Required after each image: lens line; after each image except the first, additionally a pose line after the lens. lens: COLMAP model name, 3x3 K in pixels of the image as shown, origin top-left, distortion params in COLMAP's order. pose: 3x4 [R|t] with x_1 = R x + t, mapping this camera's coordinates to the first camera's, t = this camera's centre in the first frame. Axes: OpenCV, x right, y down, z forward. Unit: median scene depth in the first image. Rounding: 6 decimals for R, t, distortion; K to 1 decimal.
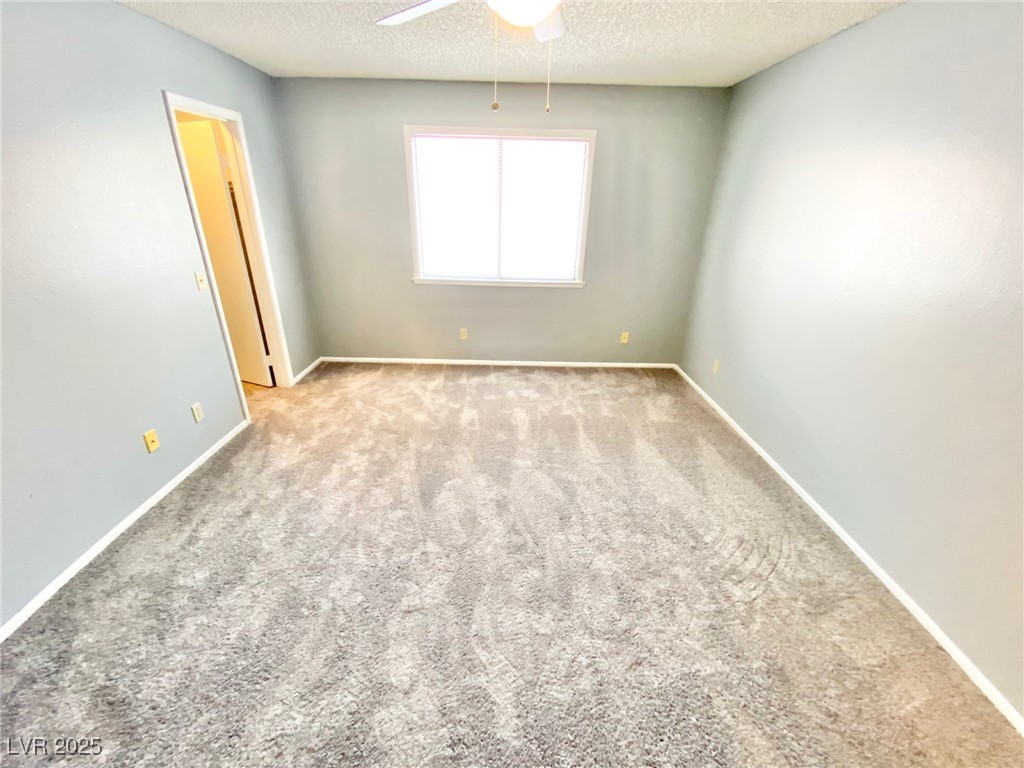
lens RADIAL K [[415.5, 0, 510.5], [0, 415.5, 385.0], [0, 0, 1]] dist [0.051314, -0.043152]
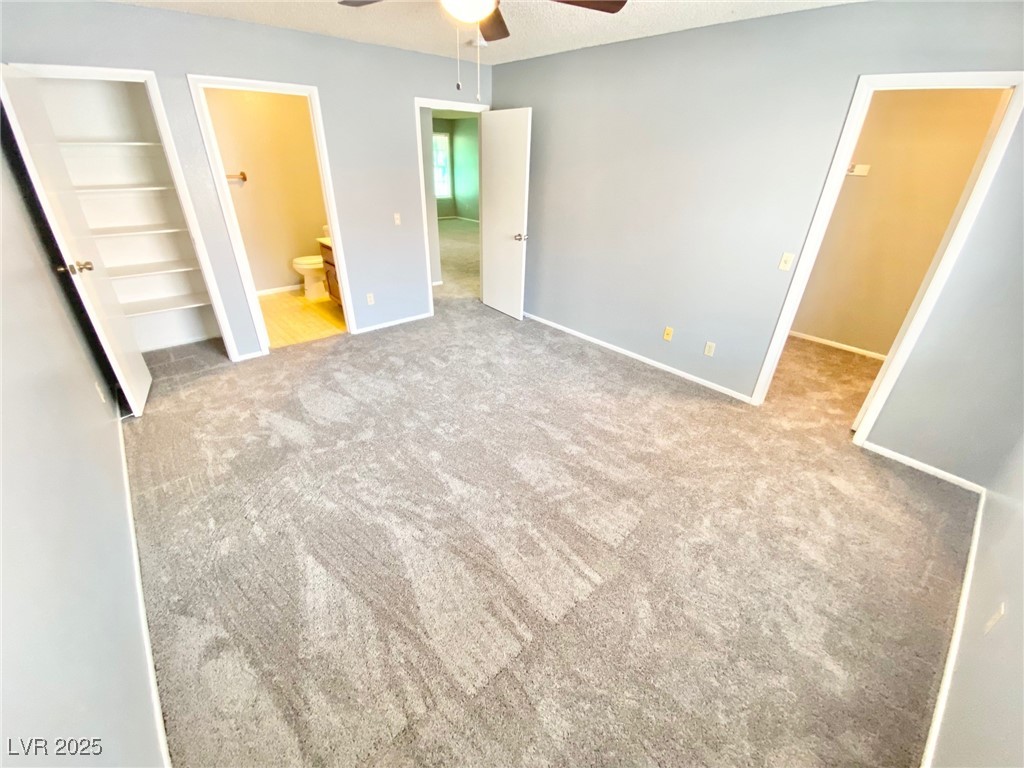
lens RADIAL K [[415.5, 0, 510.5], [0, 415.5, 385.0], [0, 0, 1]] dist [0.051314, -0.043152]
pose [[-0.745229, 0.284974, -0.602846, 0.388079], [-0.308795, 0.653801, 0.690789, -0.424185], [0.590998, 0.700952, -0.399233, 0.925392]]
